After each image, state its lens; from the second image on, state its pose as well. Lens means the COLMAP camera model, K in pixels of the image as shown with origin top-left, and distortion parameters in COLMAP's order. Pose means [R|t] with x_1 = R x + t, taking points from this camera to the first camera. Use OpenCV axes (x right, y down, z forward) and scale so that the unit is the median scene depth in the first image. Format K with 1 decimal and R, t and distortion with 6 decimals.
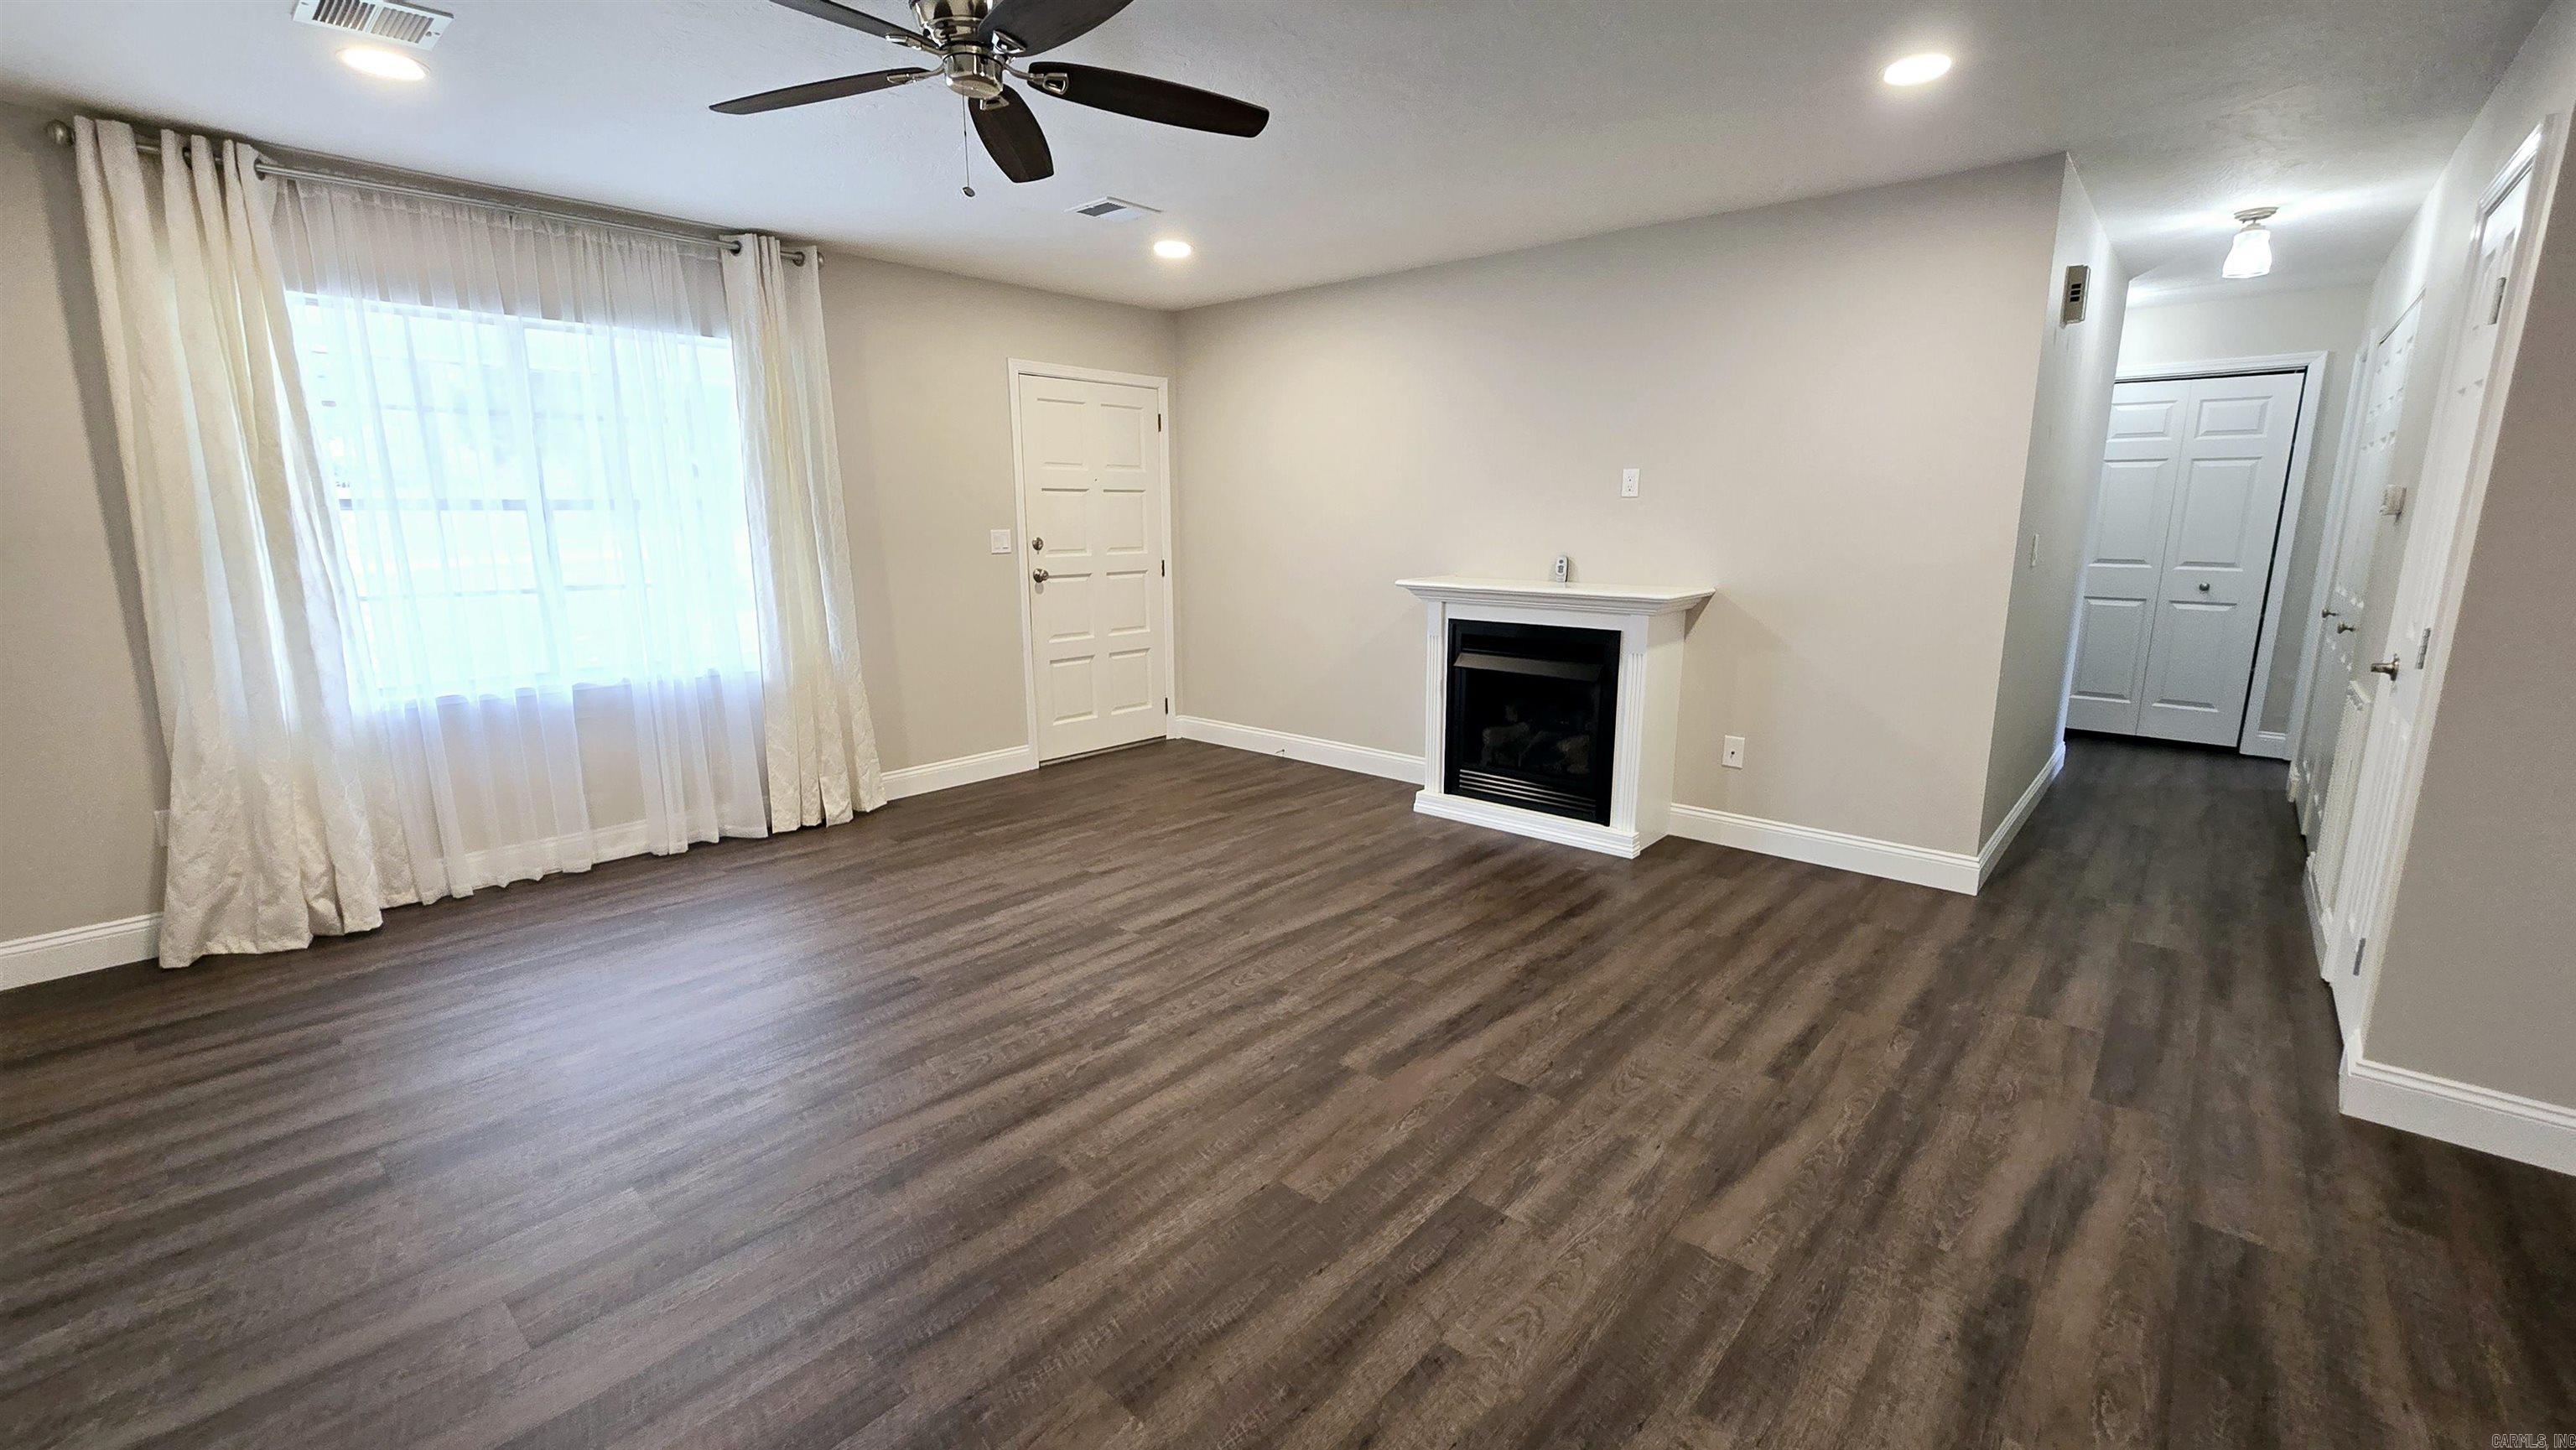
lens RADIAL K [[1052.0, 0, 1297.9], [0, 1052.0, 717.3], [0, 0, 1]] dist [0.001023, -0.002553]
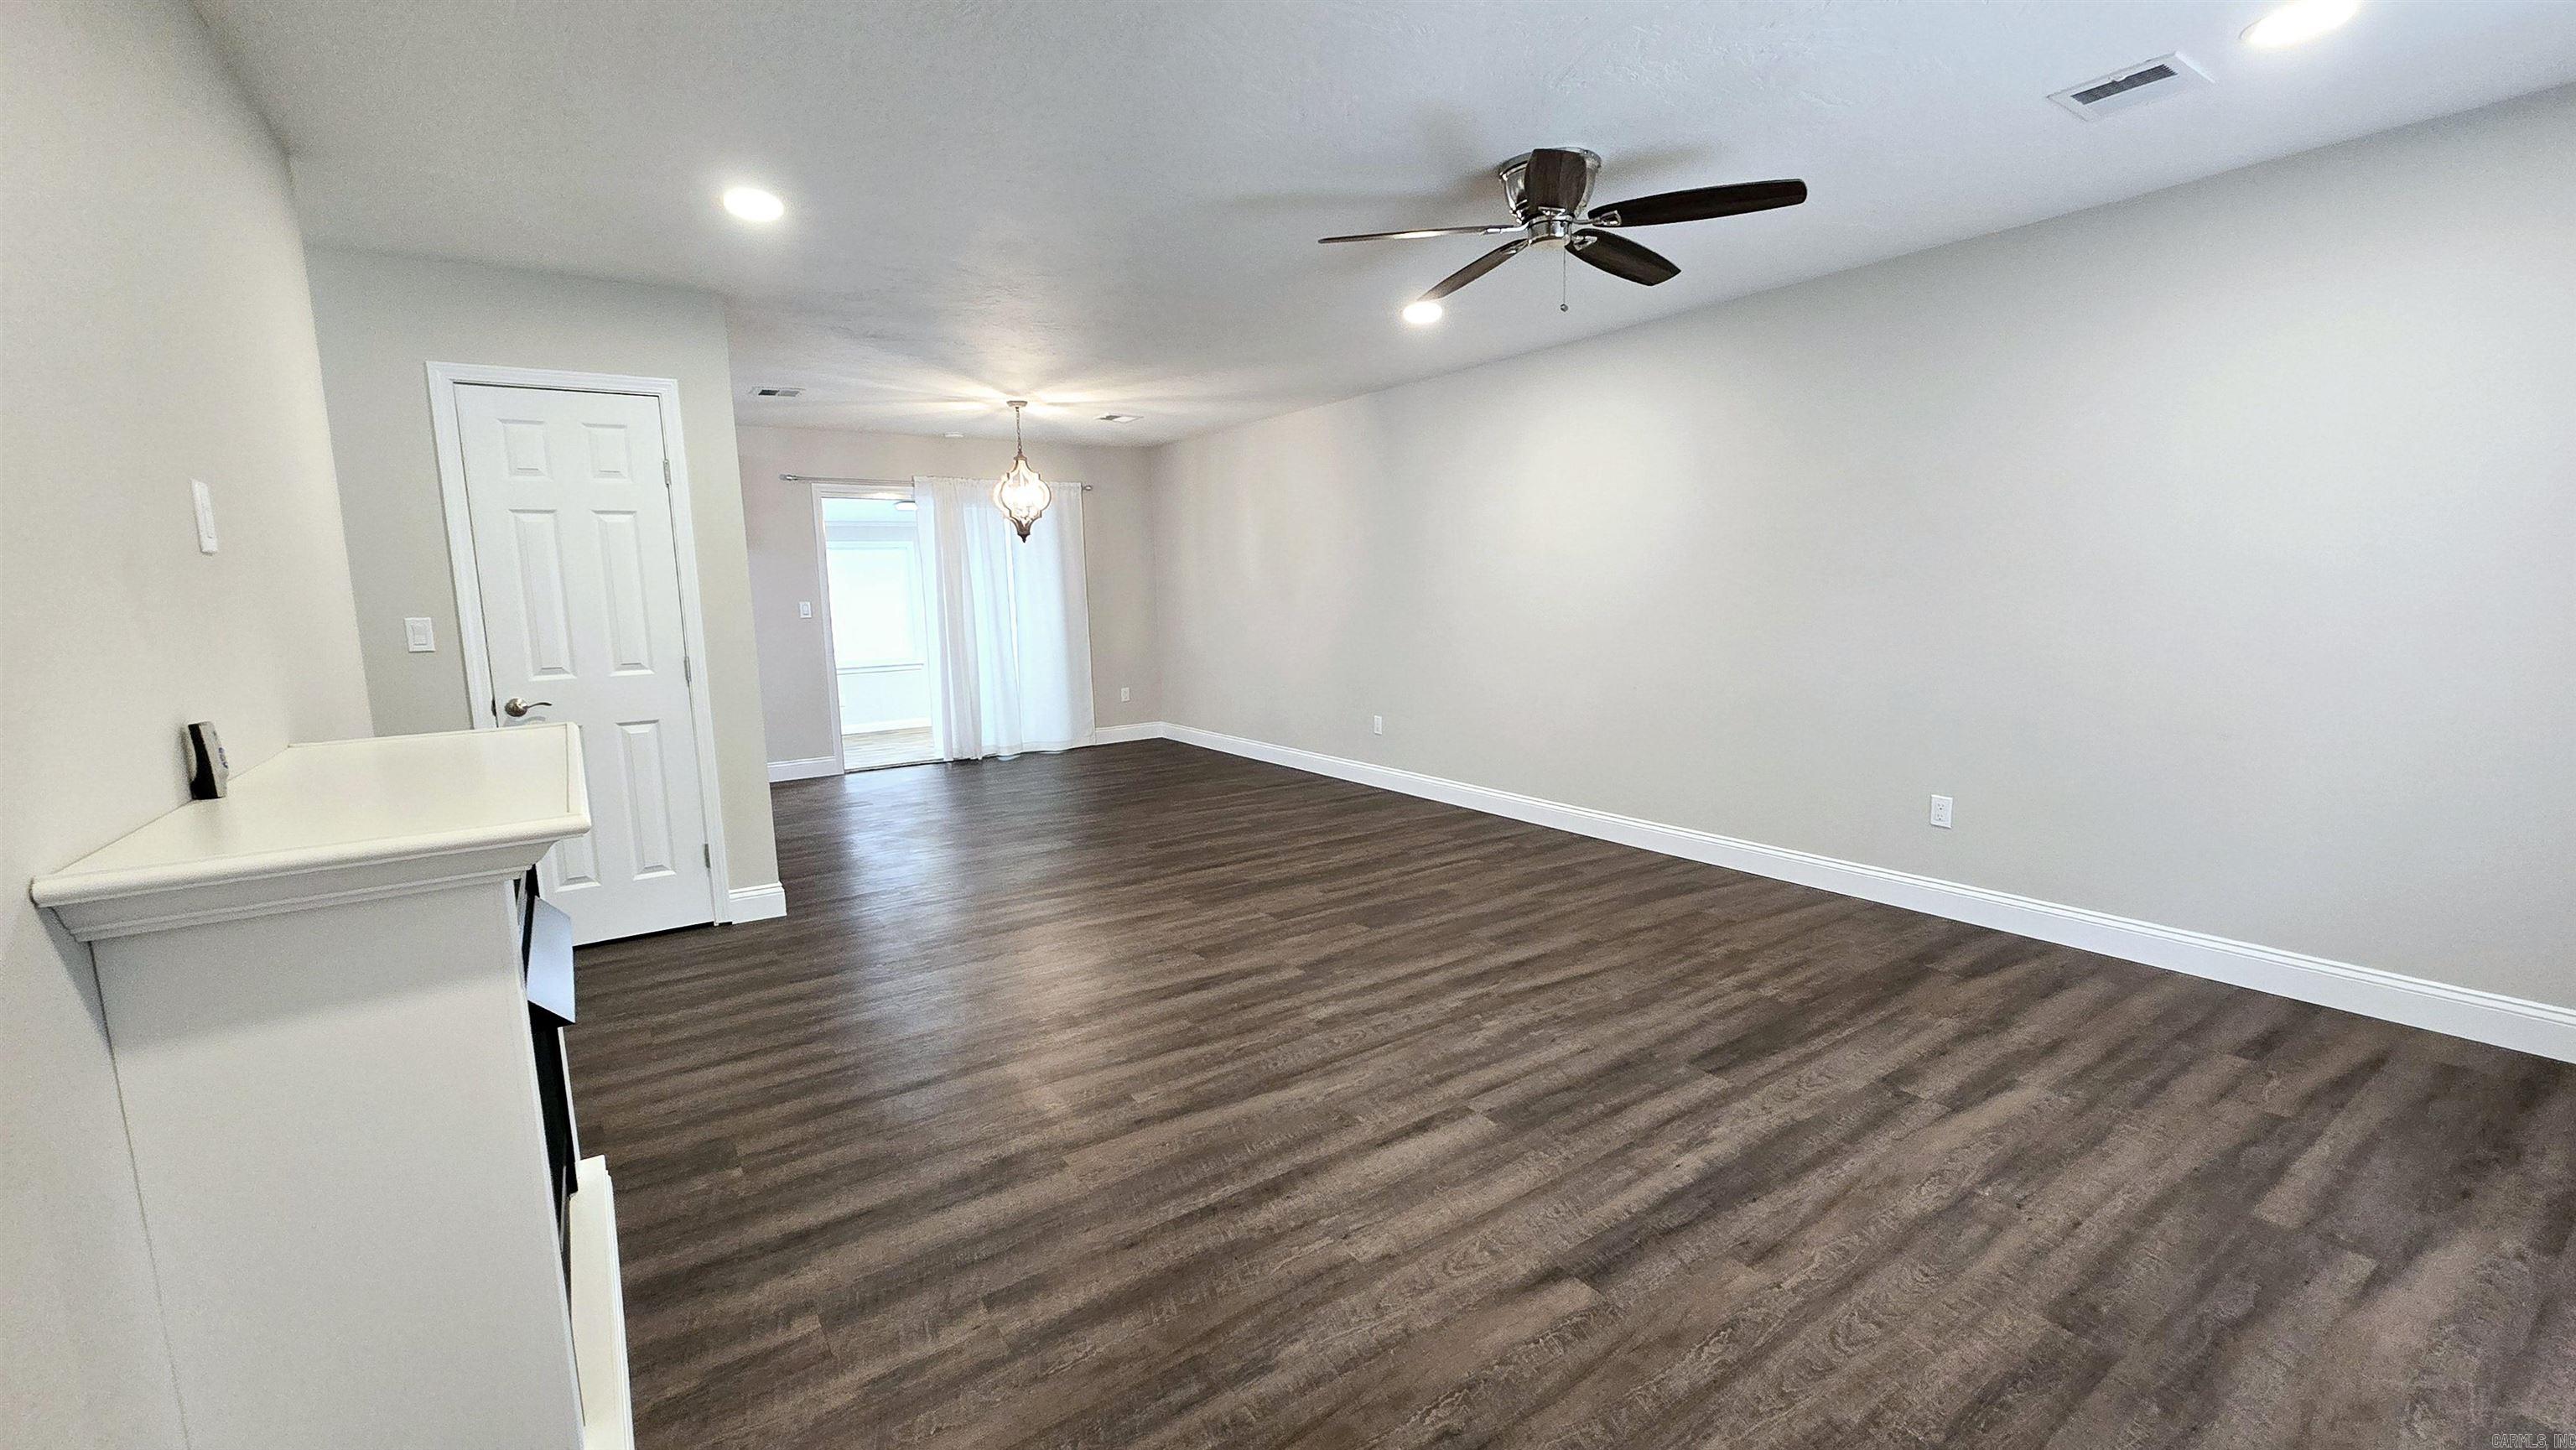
lens RADIAL K [[1052.0, 0, 1298.5], [0, 1052.0, 735.2], [0, 0, 1]] dist [0.001023, -0.002553]
pose [[-0.969190, -0.010094, 0.246106, -0.209717], [0.072557, 0.943127, 0.324417, -0.296496], [-0.235384, 0.332278, -0.913338, 1.575500]]
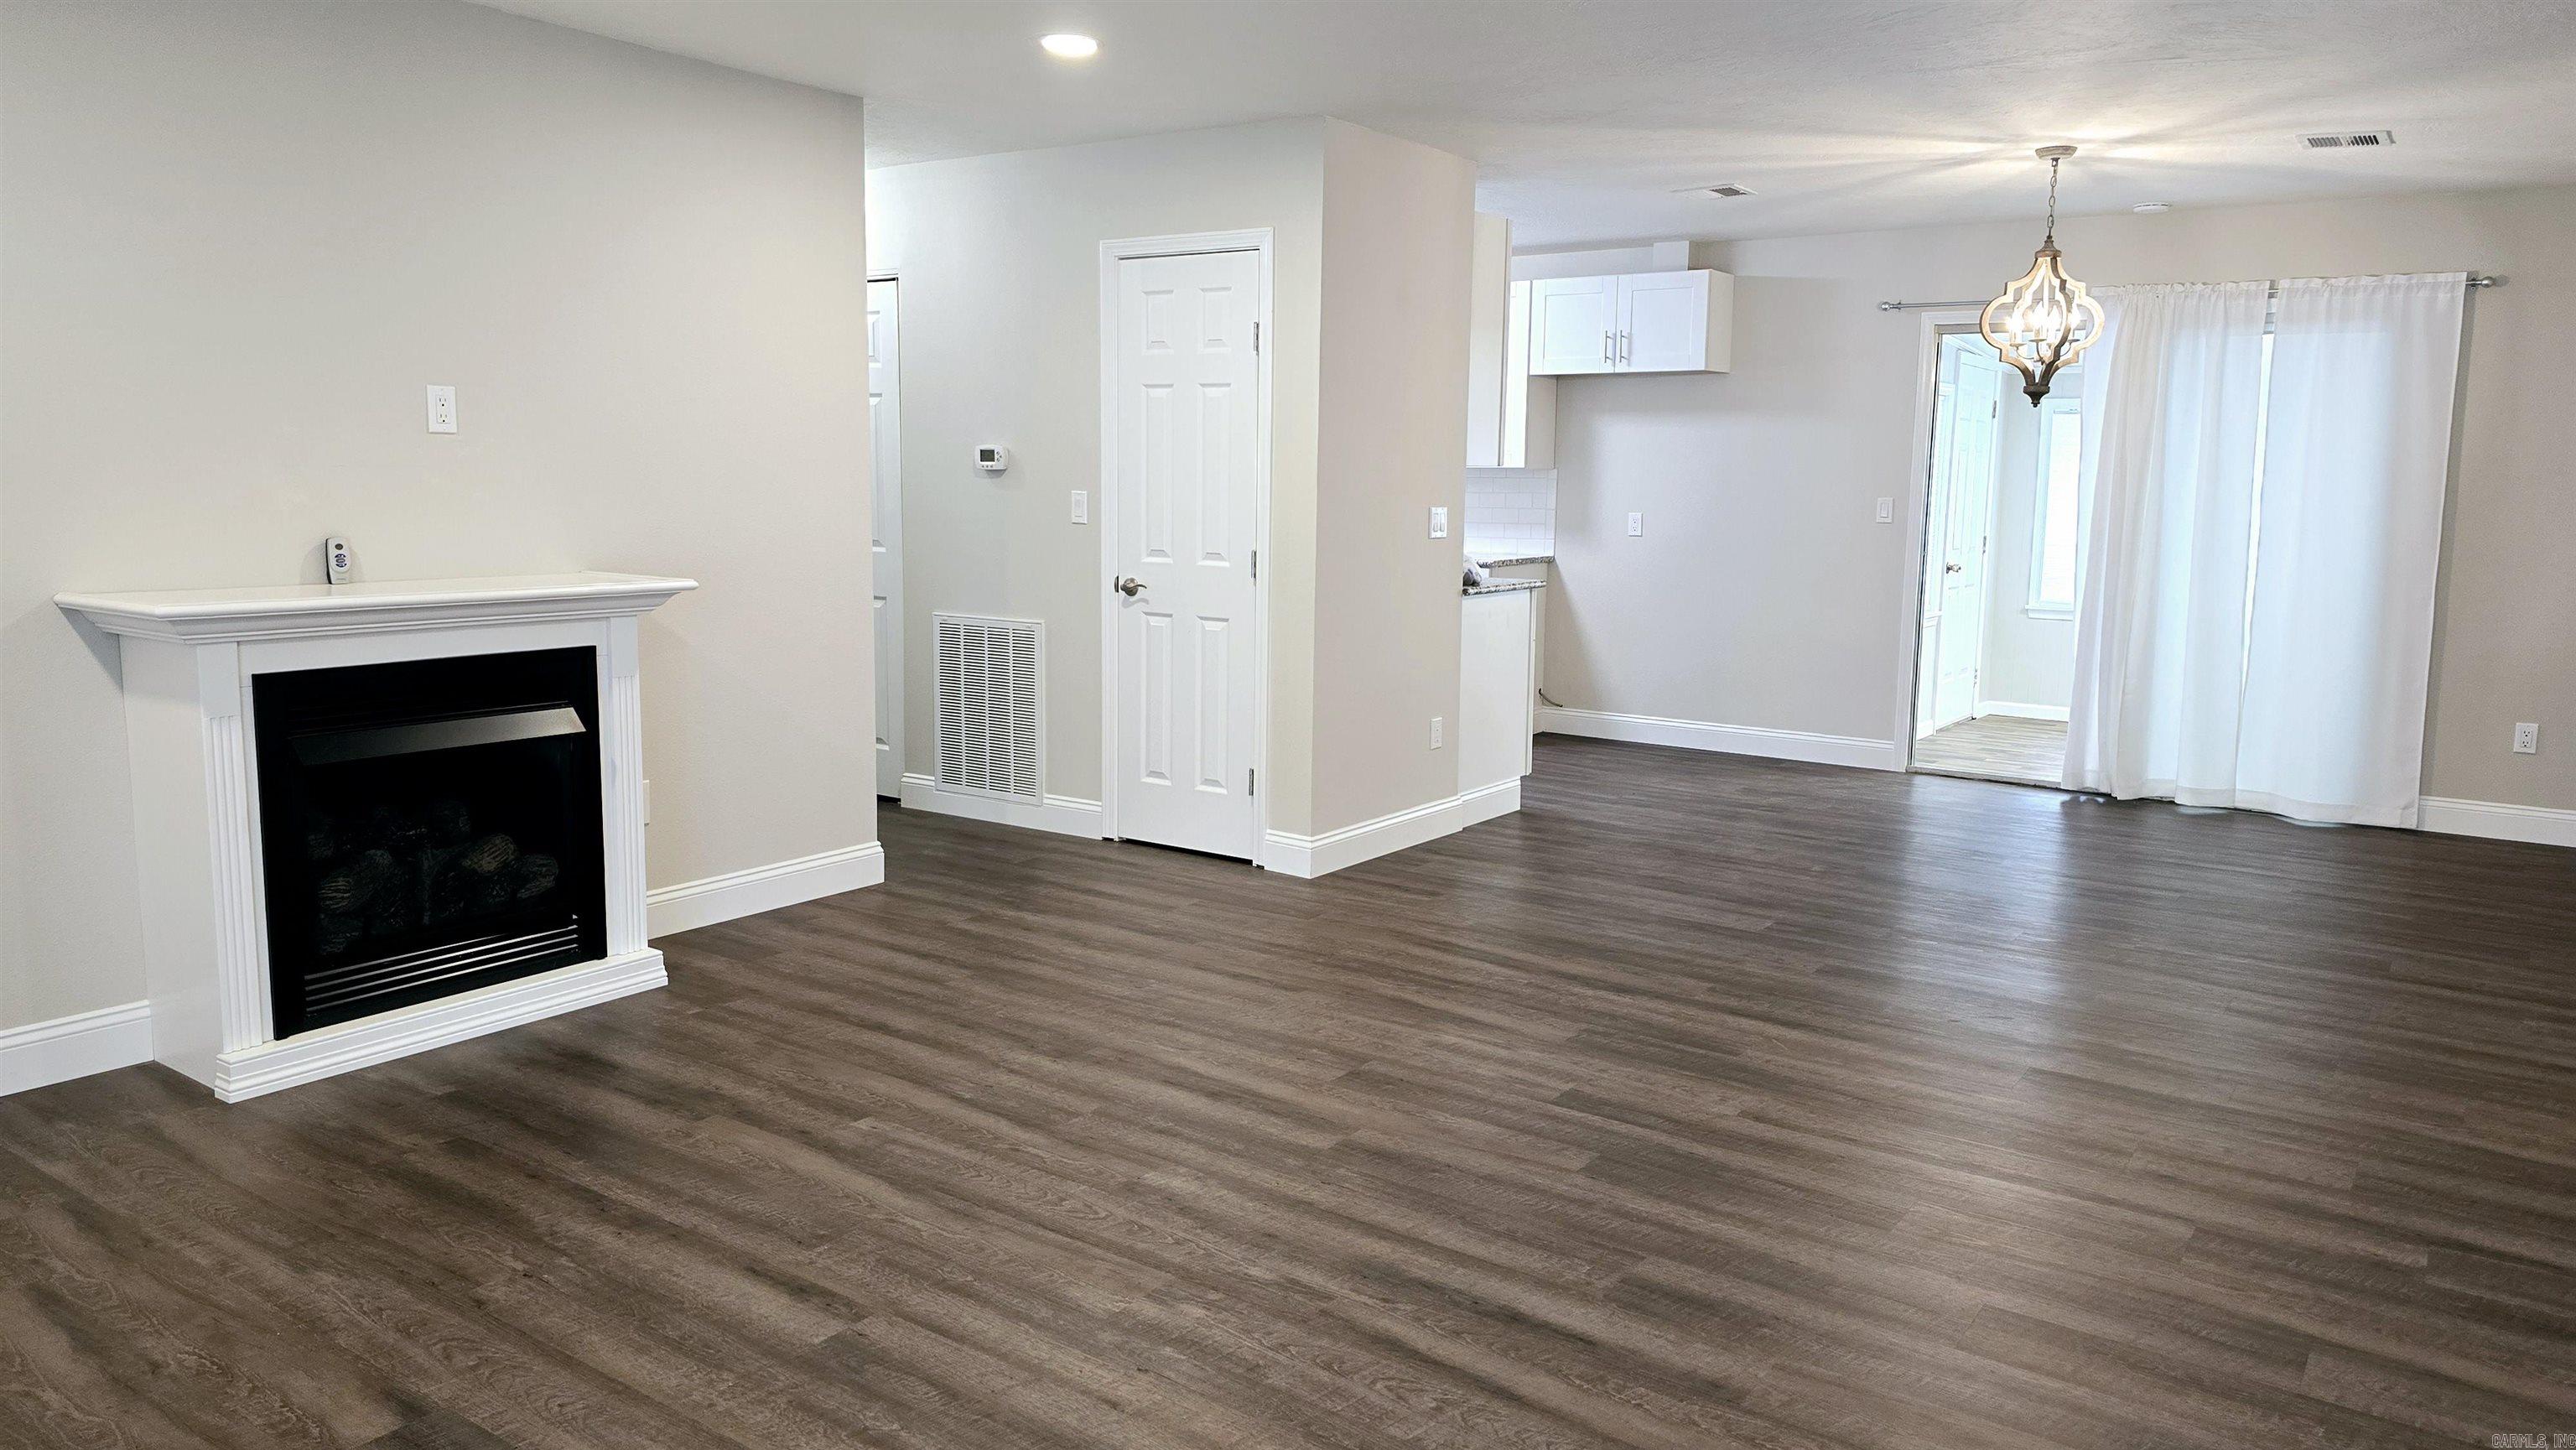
lens RADIAL K [[1726.6, 0, 1285.0], [0, 1726.6, 703.4], [0, 0, 1]] dist [0.059394, -0.052271]
pose [[-0.102950, -0.134146, 0.985599, -0.897542], [0.175851, 0.972802, 0.150773, -0.154125], [-0.979019, 0.188841, -0.076560, 0.784632]]
